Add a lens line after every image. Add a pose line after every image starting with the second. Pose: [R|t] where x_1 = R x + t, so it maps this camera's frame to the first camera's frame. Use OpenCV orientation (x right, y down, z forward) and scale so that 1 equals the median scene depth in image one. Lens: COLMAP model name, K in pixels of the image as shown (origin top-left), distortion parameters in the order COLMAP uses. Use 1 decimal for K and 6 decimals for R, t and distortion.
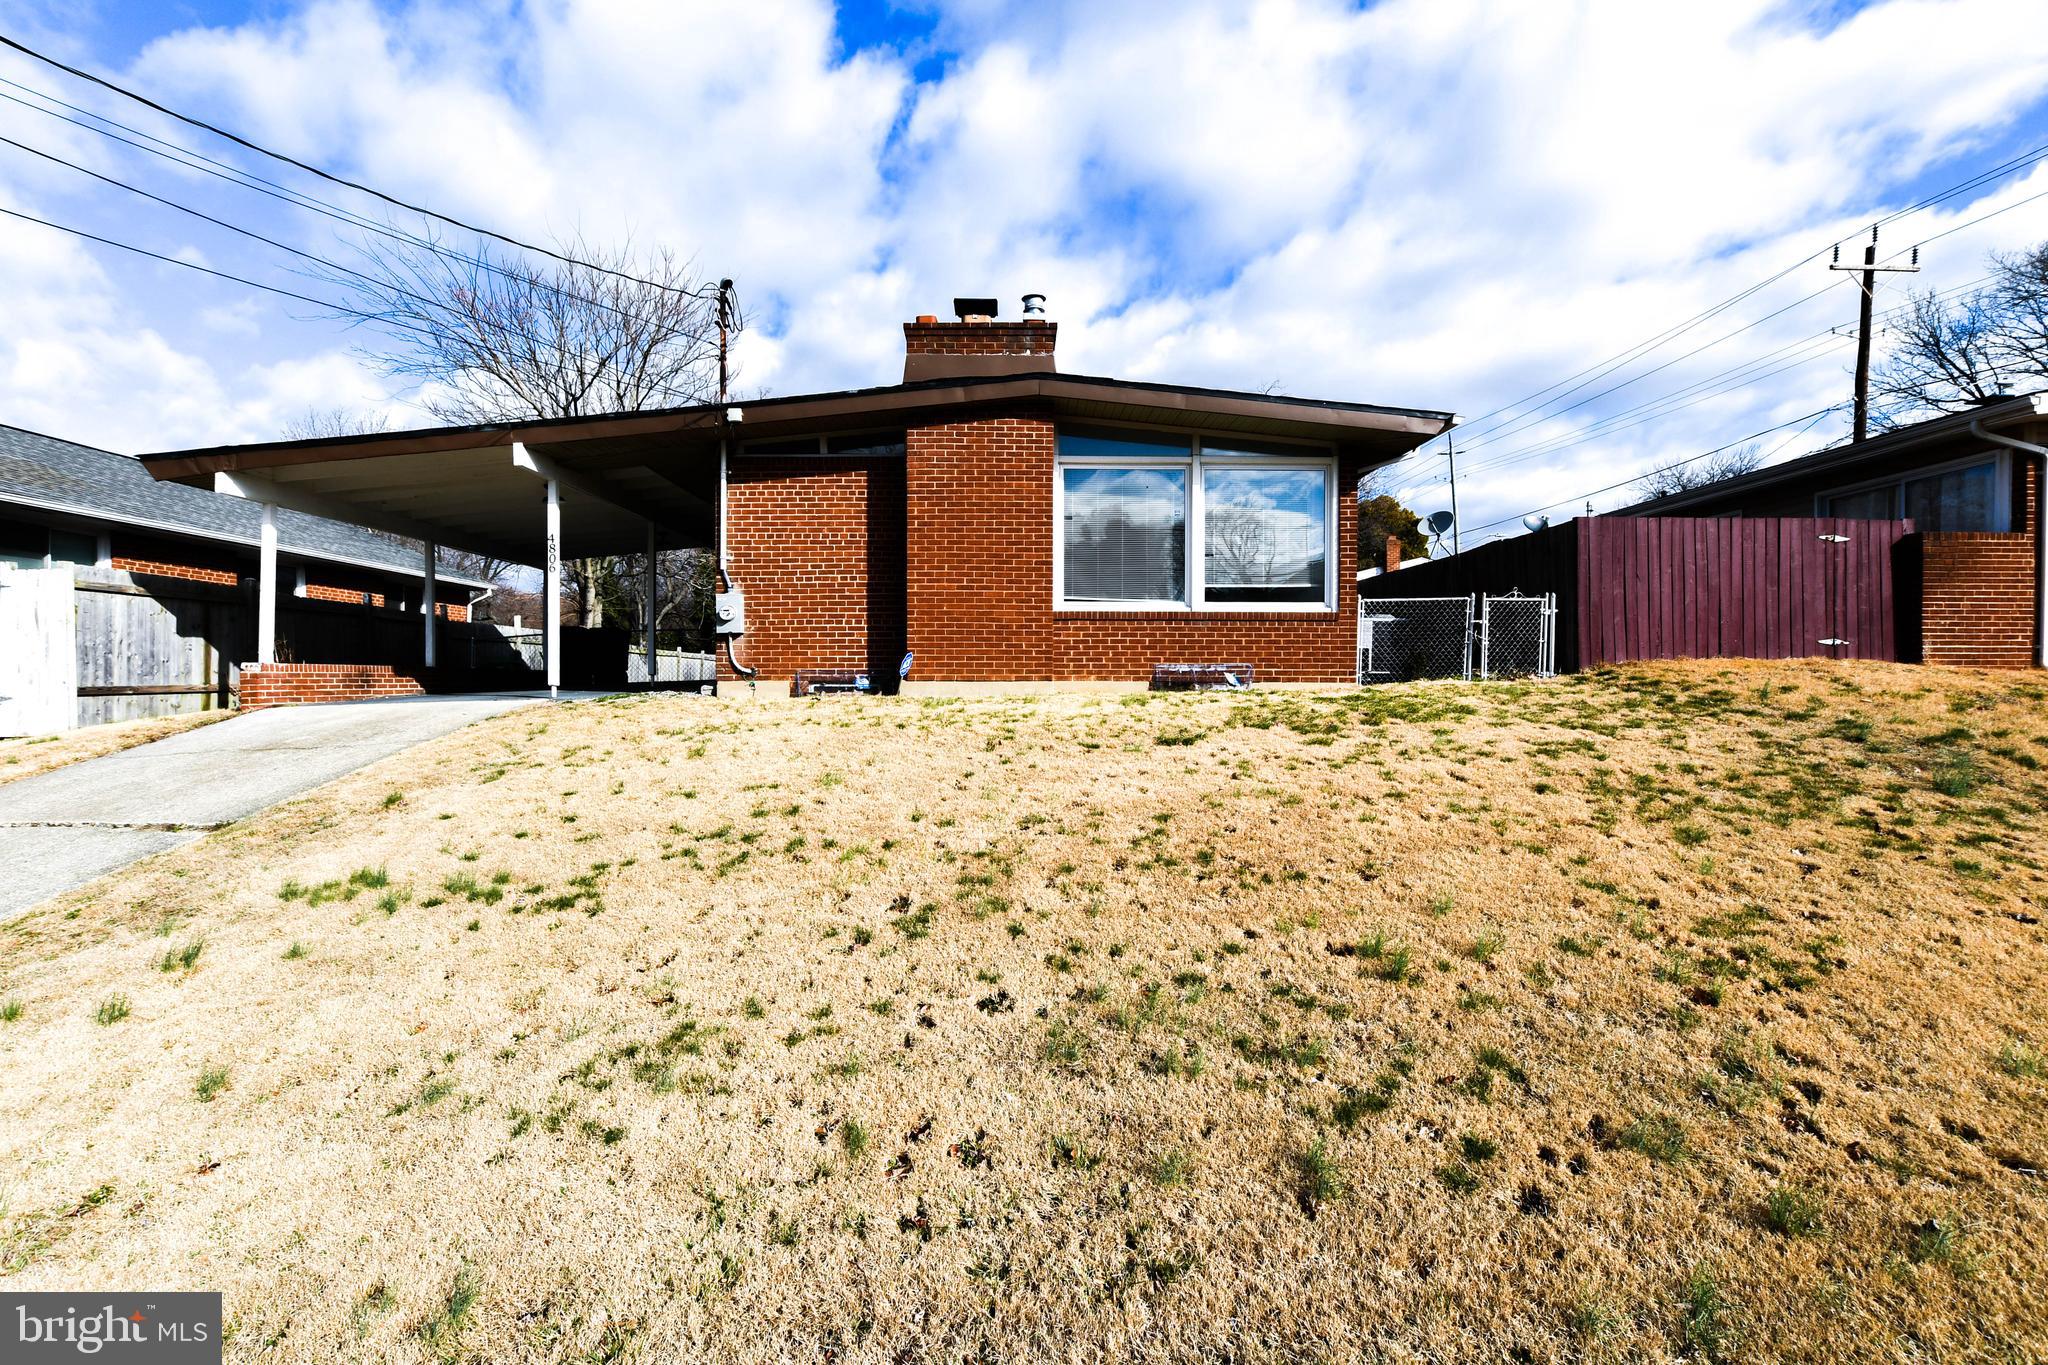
lens RADIAL K [[907.9, 0, 1024.0], [0, 907.9, 682.5], [0, 0, 1]] dist [-0.001492, 0.000335]
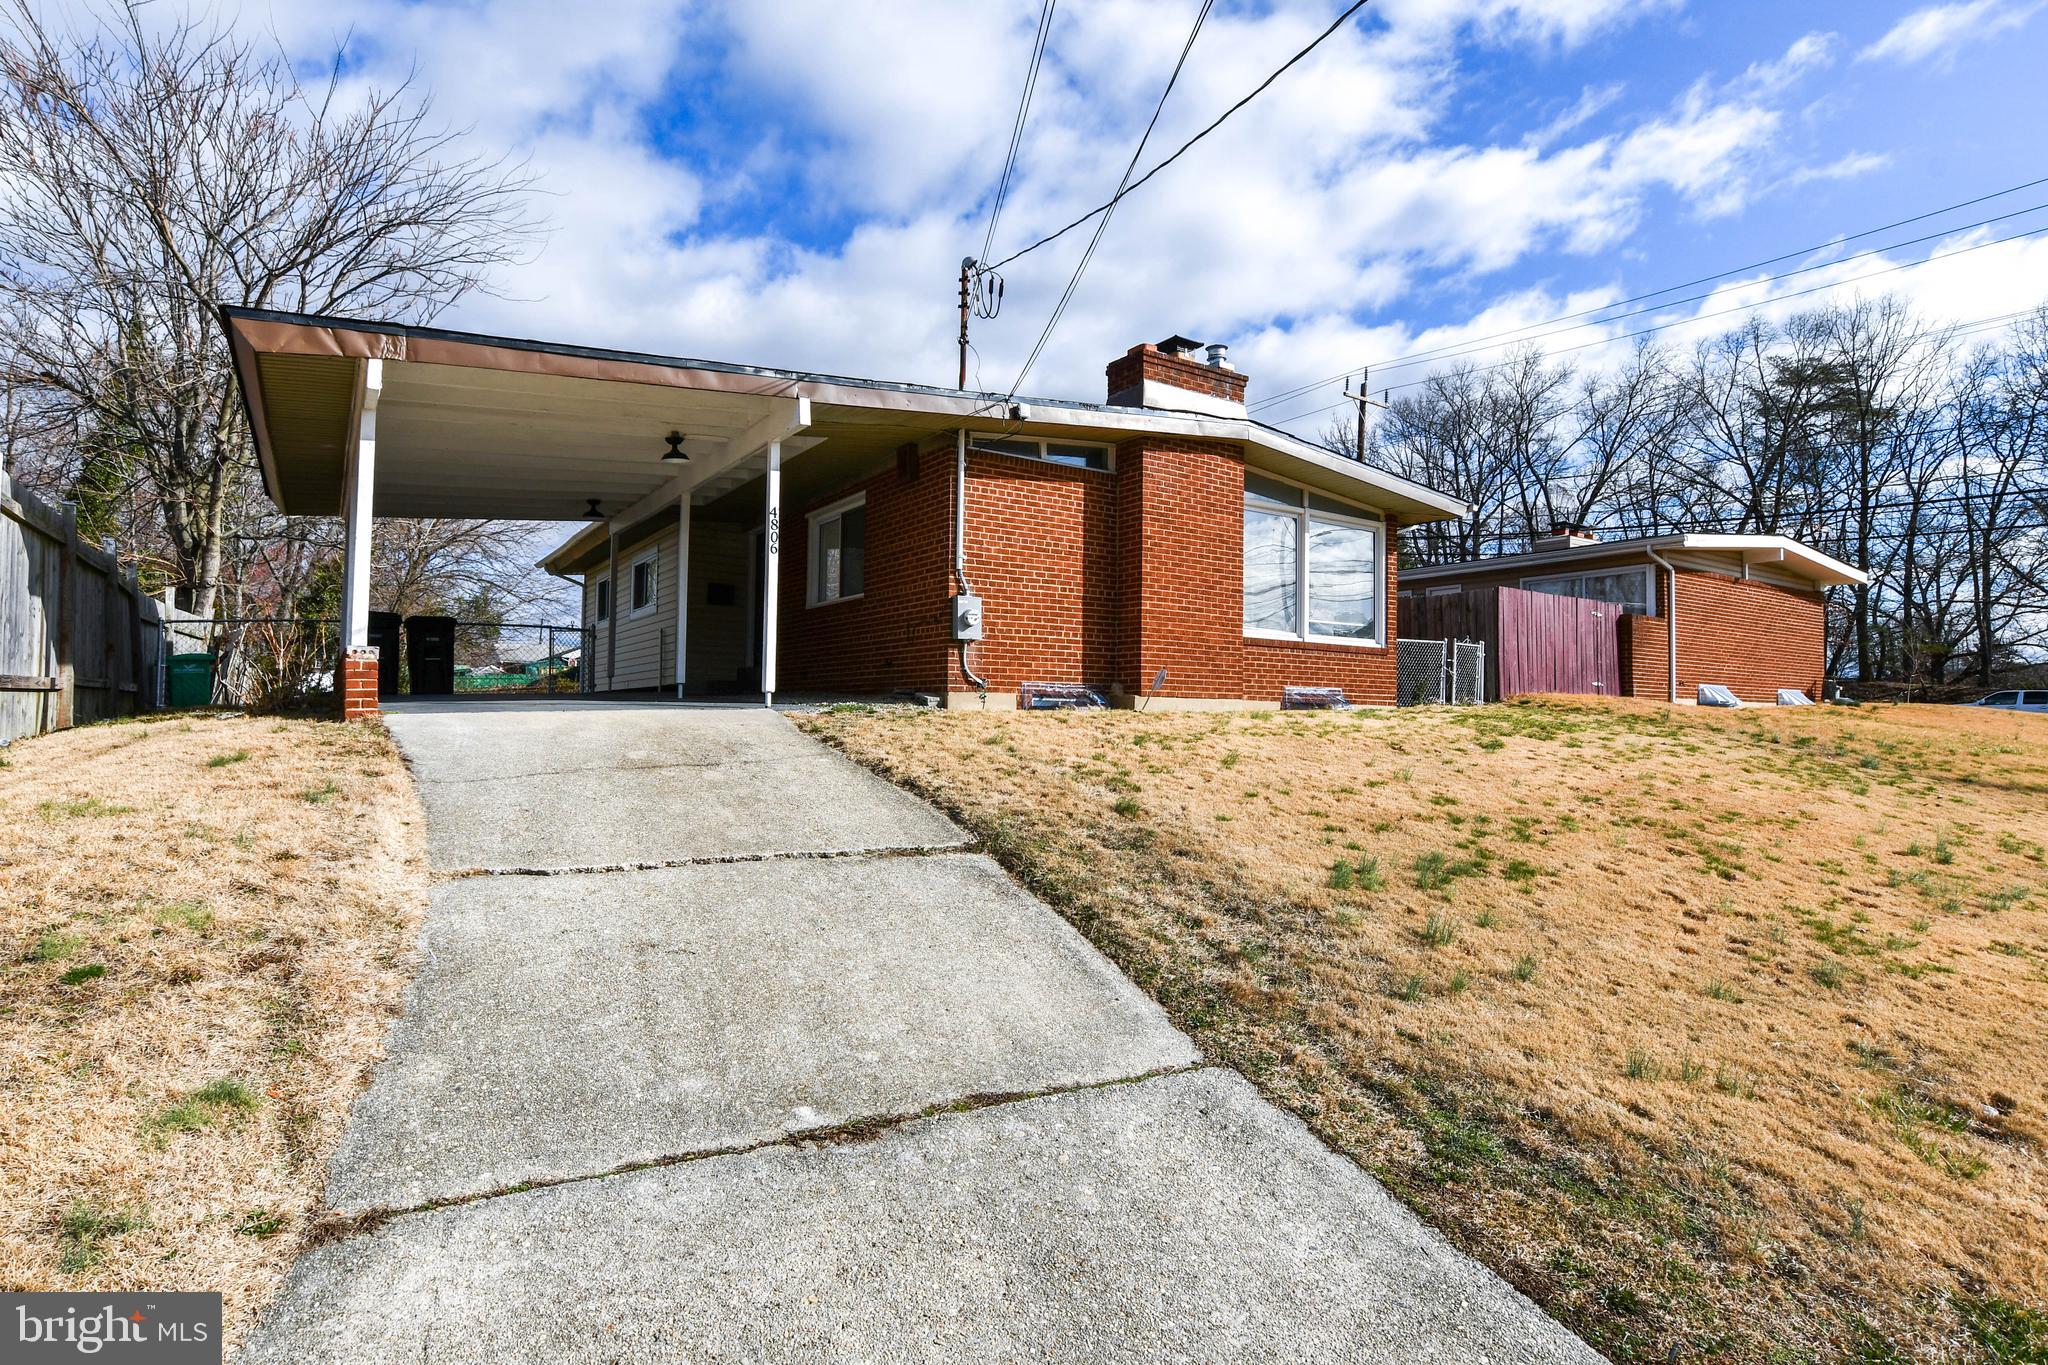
lens RADIAL K [[1017.3, 0, 1032.1], [0, 1017.3, 666.6], [0, 0, 1]] dist [0.003135, 0.001150]
pose [[0.837796, 0.036440, 0.544766, -0.811950], [-0.013636, 0.998856, -0.045844, 0.018050], [-0.545813, 0.030979, 0.837334, 0.108964]]
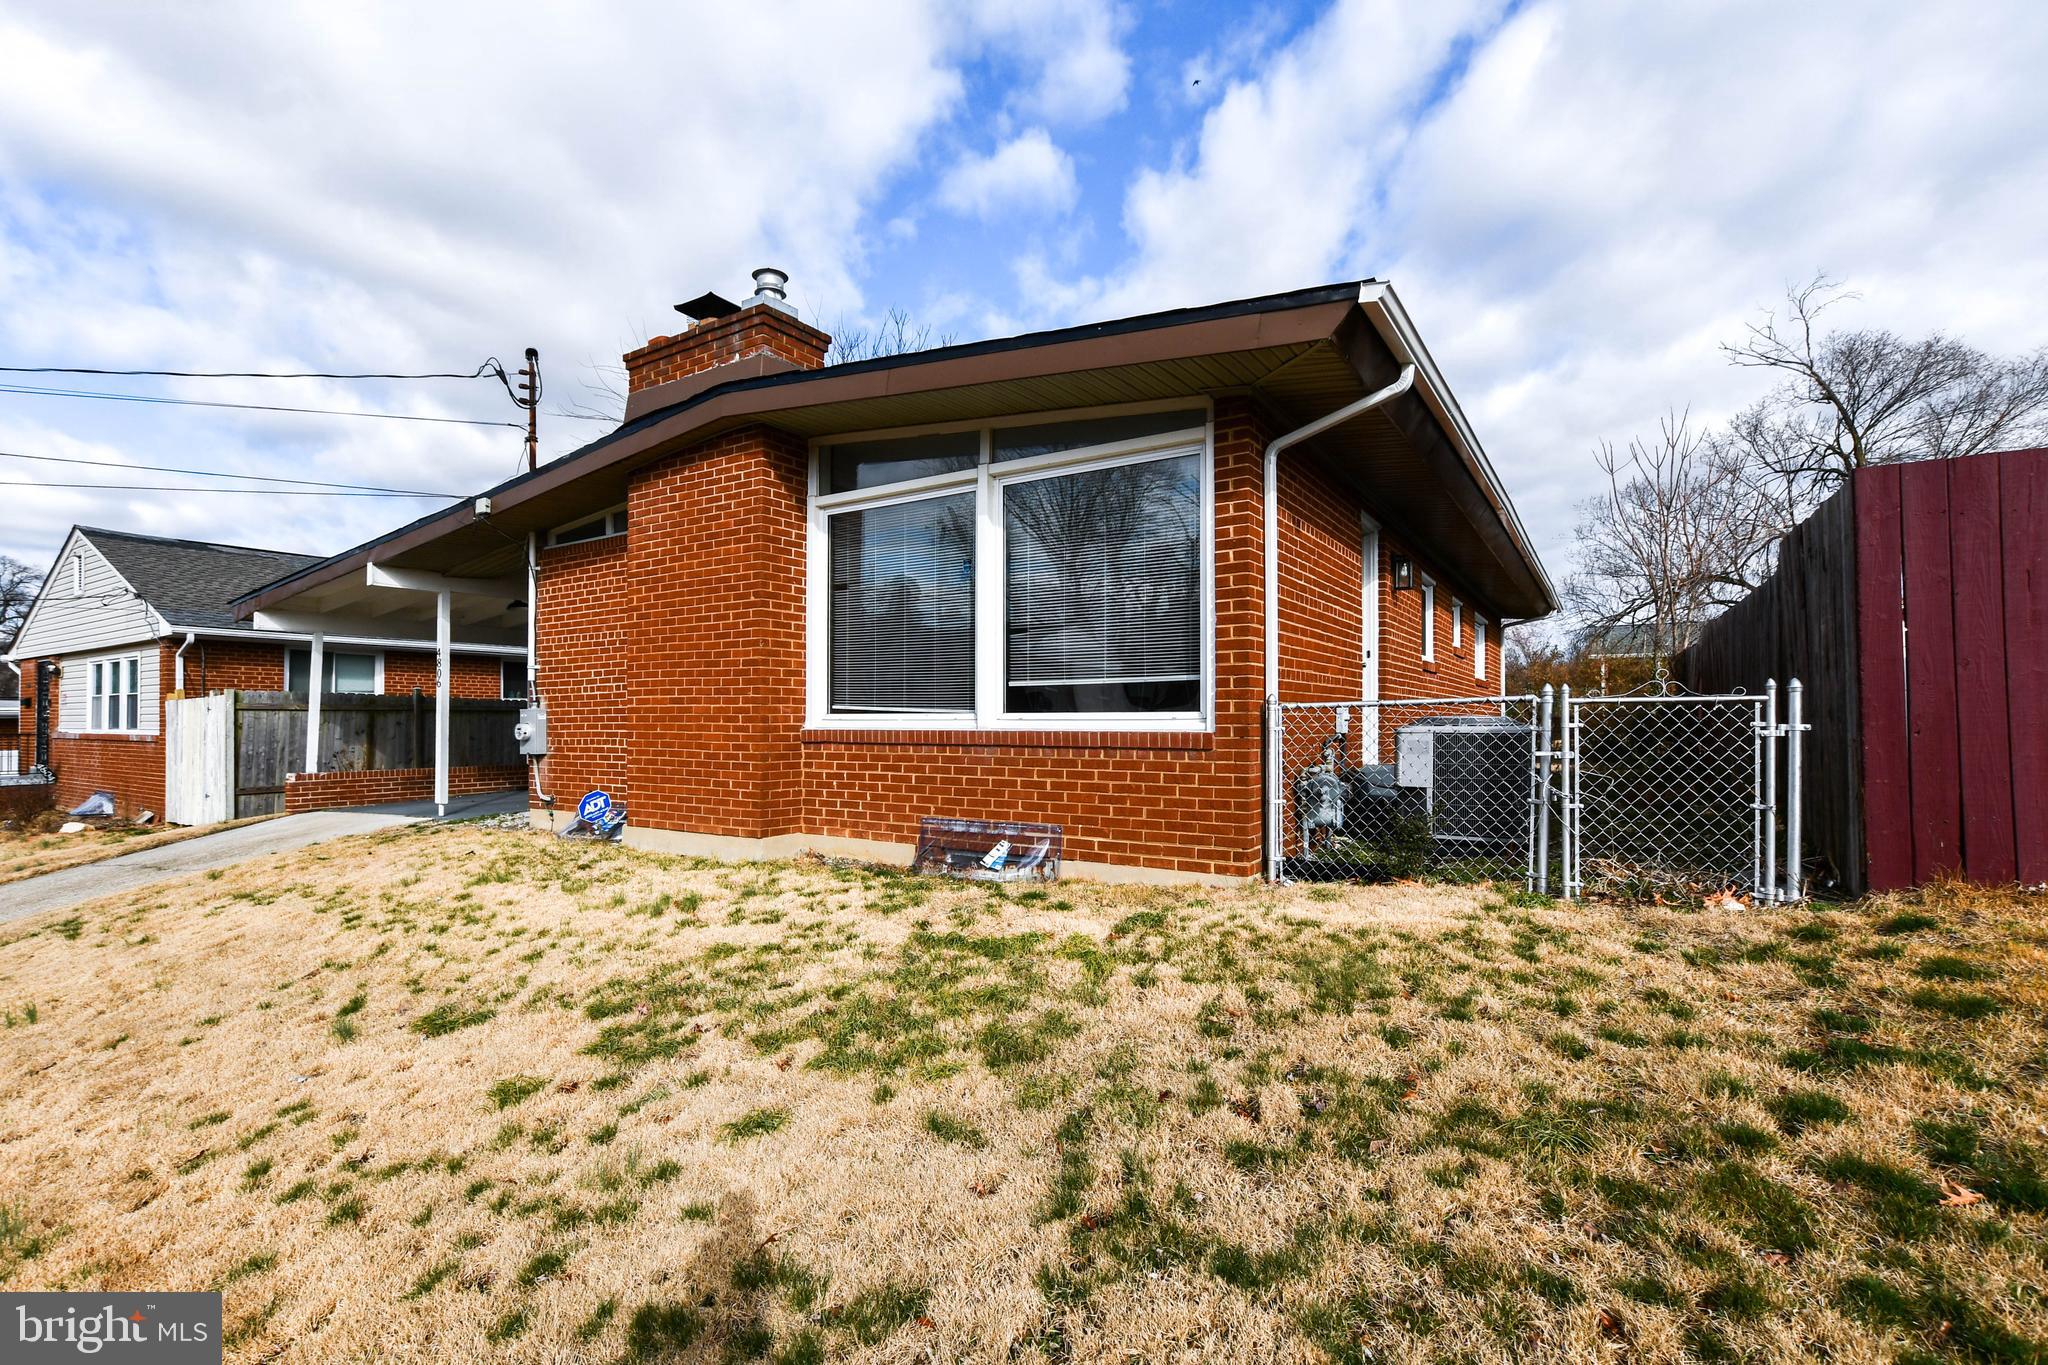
lens RADIAL K [[923.4, 0, 1019.1], [0, 923.4, 721.9], [0, 0, 1]] dist [-0.002891, -0.000026]
pose [[0.829156, -0.000794, -0.559017, 0.544801], [-0.001252, 0.999994, -0.003277, -0.081896], [0.559017, 0.003417, 0.829149, 0.520742]]
